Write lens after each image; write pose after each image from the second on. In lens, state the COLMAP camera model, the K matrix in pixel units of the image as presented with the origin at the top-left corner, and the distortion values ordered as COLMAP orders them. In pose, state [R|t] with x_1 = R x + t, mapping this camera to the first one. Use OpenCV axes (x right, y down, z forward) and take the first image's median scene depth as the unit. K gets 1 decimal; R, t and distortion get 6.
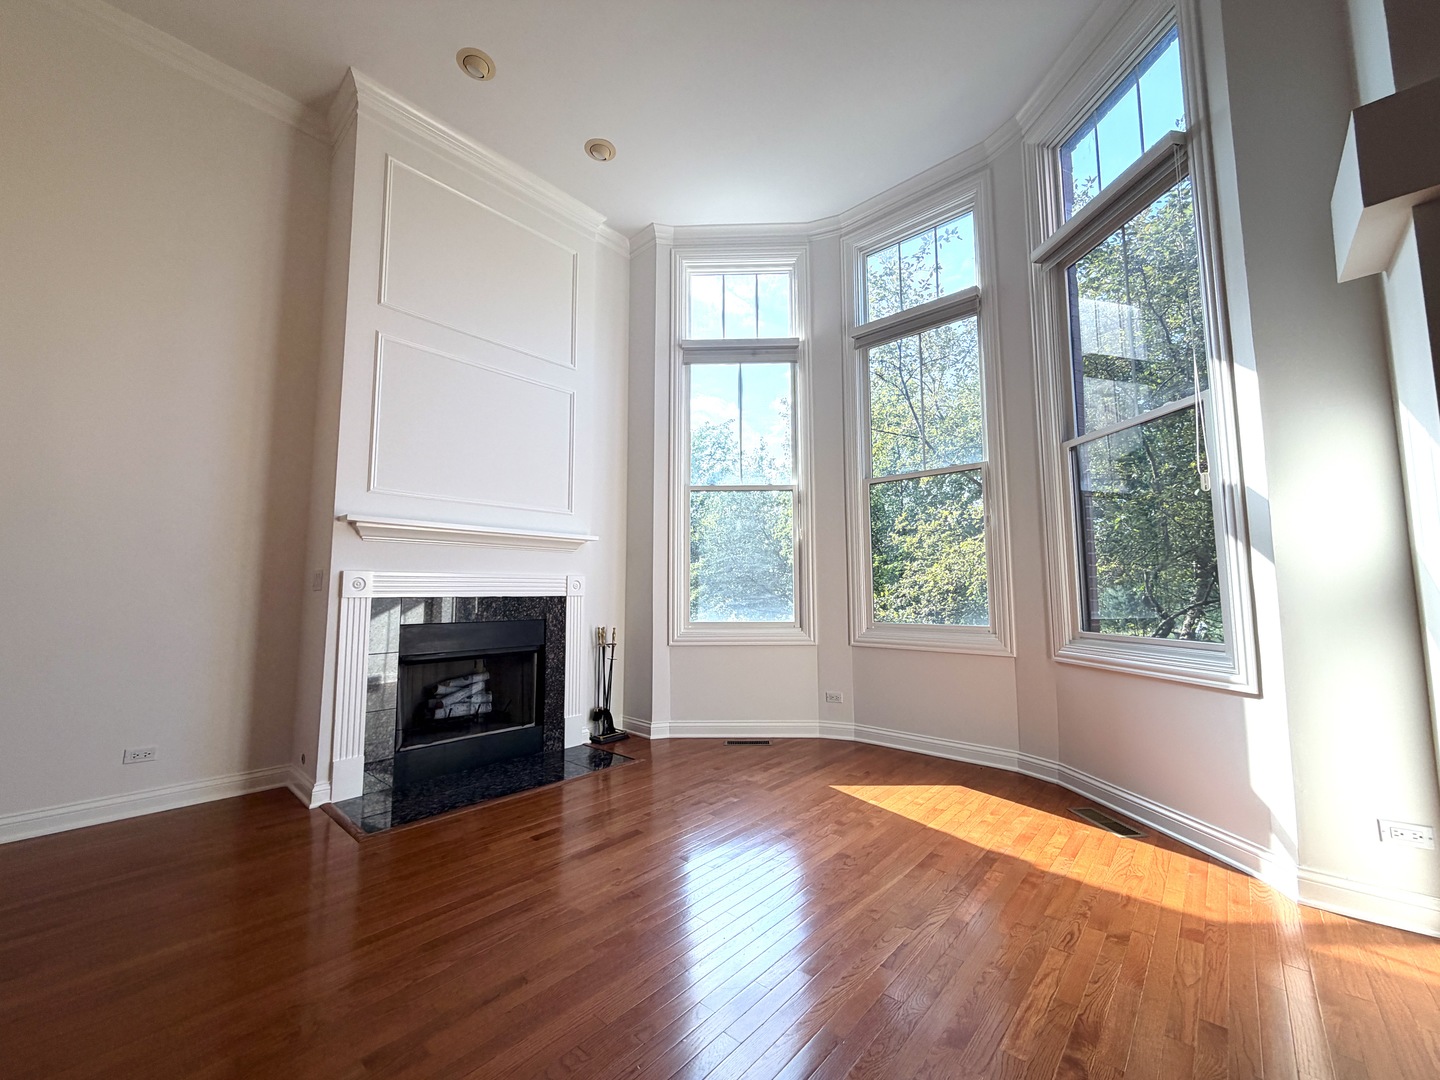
lens RADIAL K [[572.3, 0, 718.6], [0, 572.3, 540.0], [0, 0, 1]] dist [-0.000819, 0.000837]
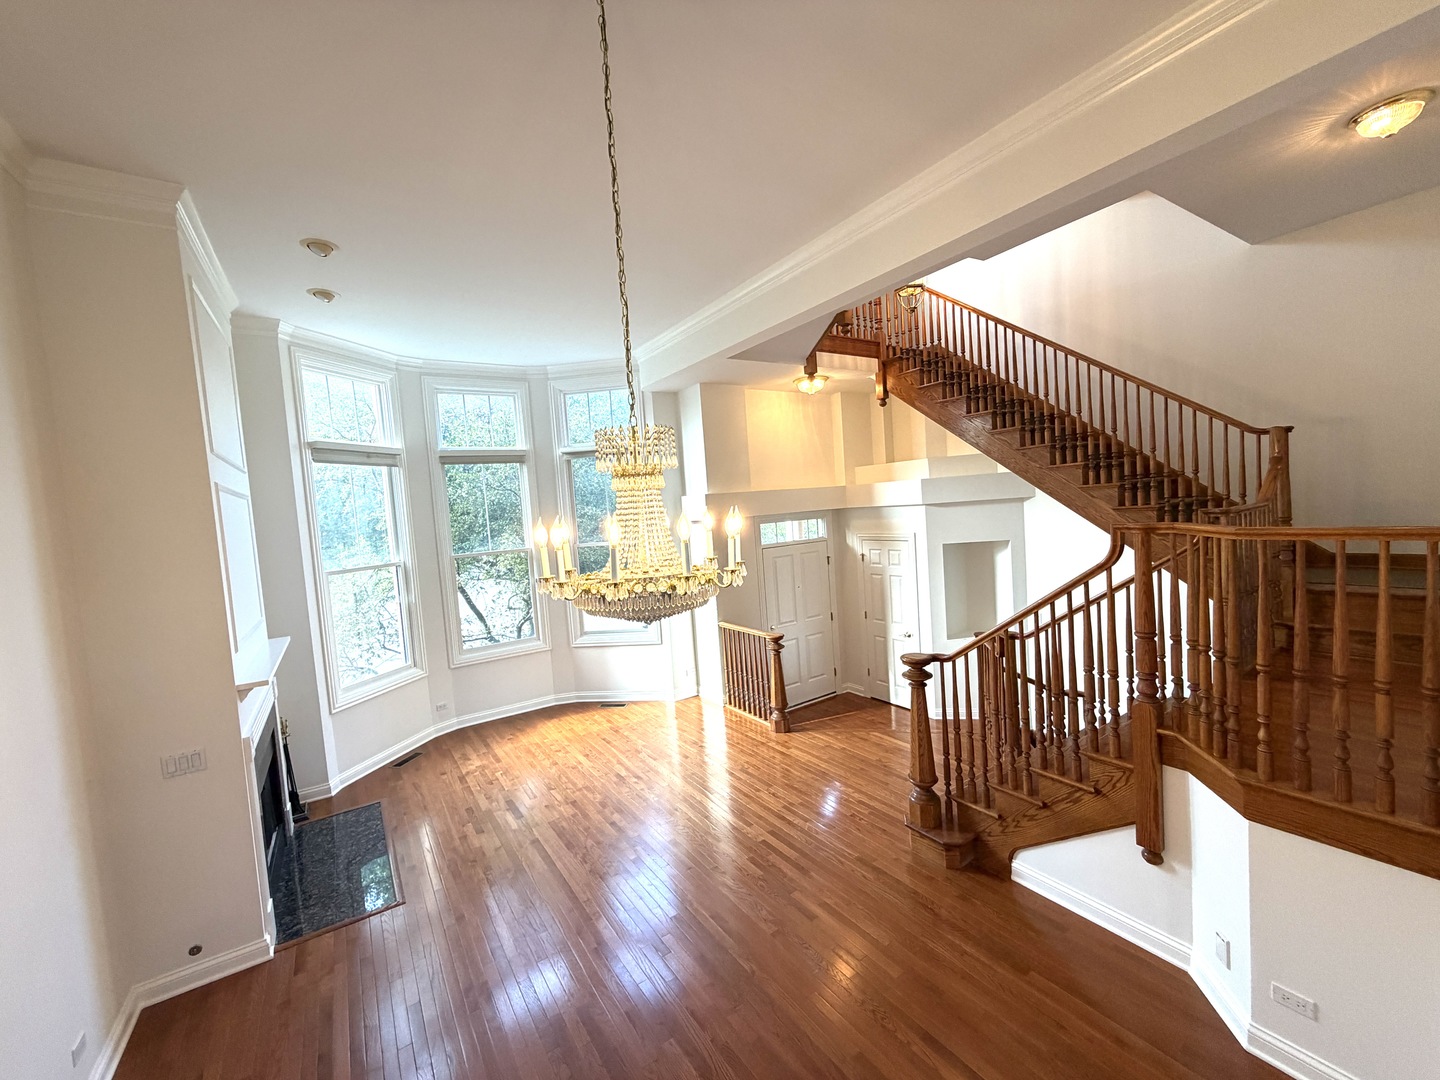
lens RADIAL K [[572.3, 0, 717.2], [0, 572.3, 537.0], [0, 0, 1]] dist [-0.000819, 0.000837]
pose [[0.251382, -0.070650, 0.965306, -1.010012], [-0.024447, 0.996551, 0.079303, -0.294162], [-0.967579, -0.043534, 0.248788, -0.035062]]
